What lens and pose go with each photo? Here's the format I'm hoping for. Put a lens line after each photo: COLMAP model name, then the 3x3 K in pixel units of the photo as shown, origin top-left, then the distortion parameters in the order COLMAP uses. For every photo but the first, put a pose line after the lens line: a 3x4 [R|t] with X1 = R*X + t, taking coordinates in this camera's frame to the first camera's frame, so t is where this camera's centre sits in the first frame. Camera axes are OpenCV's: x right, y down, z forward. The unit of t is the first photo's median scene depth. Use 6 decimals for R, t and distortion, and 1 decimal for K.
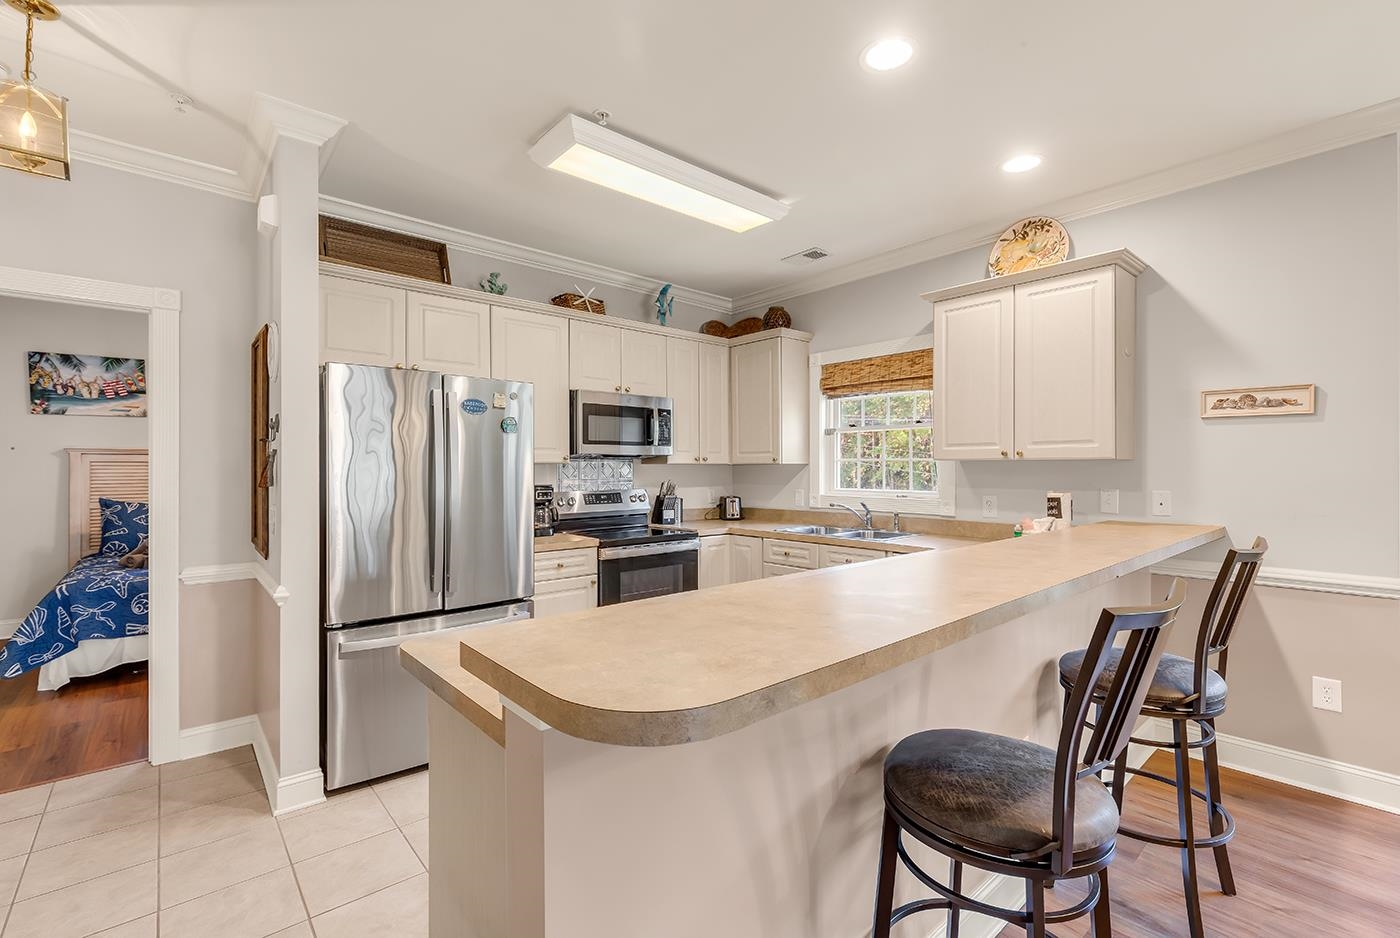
lens RADIAL K [[622.1, 0, 703.1], [0, 622.1, 472.6], [0, 0, 1]] dist [-0.001070, 0.001163]
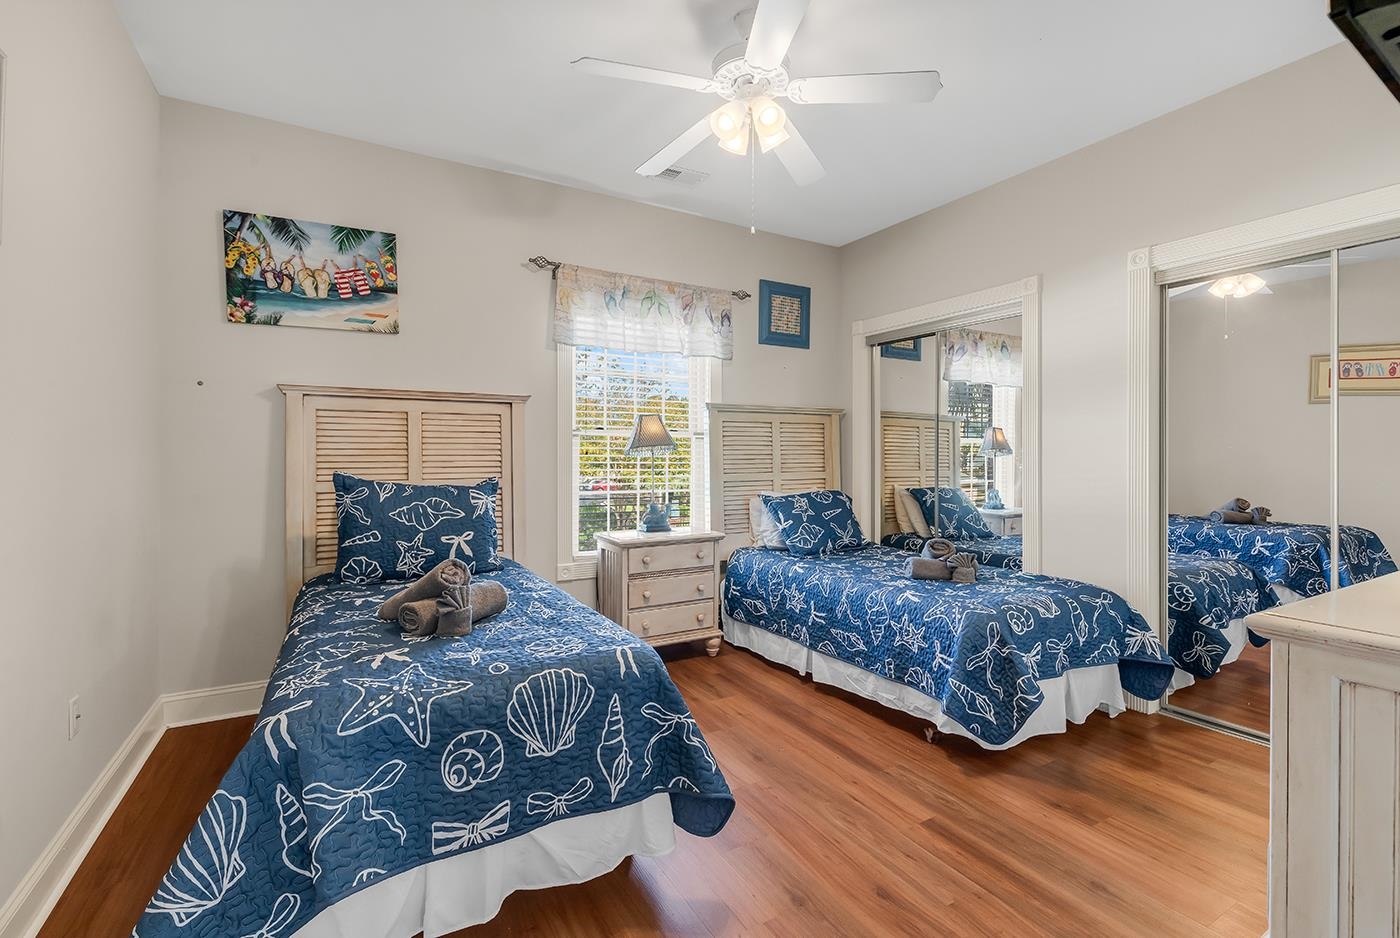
lens RADIAL K [[622.1, 0, 702.0], [0, 622.1, 459.0], [0, 0, 1]] dist [-0.001070, 0.001163]
pose [[0.981452, 0.004957, -0.191646, -0.545509], [-0.003638, 0.999967, 0.007236, 0.022939], [0.191675, -0.006405, 0.981438, 0.524381]]
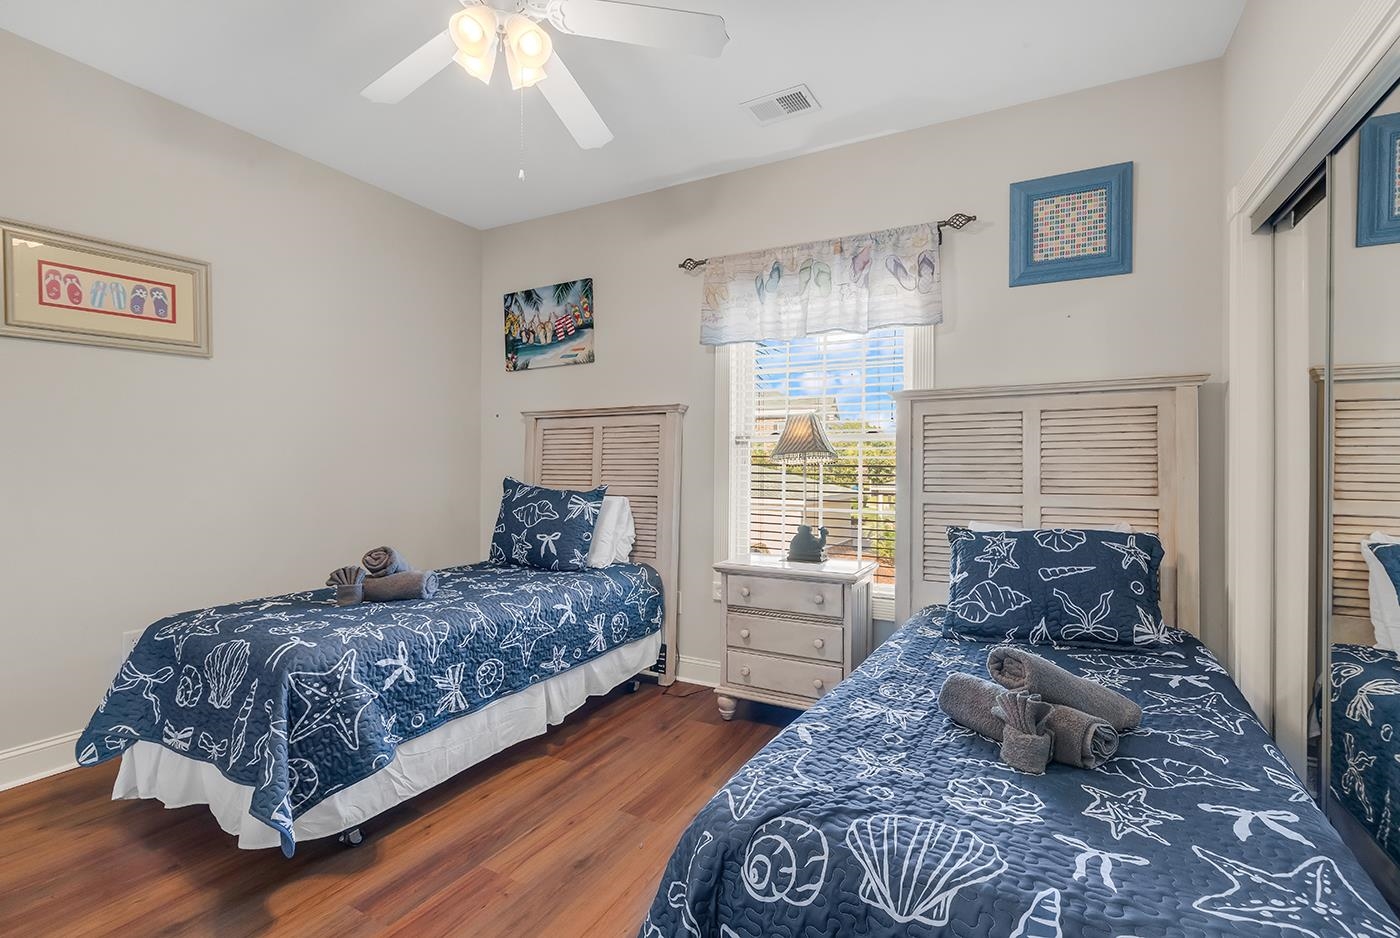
lens RADIAL K [[622.1, 0, 710.9], [0, 622.1, 464.0], [0, 0, 1]] dist [-0.001070, 0.001163]
pose [[0.361403, 0.001796, -0.932408, -0.227985], [-0.003903, 0.999992, 0.000413, 0.023596], [0.932402, 0.003490, 0.361407, 0.942626]]
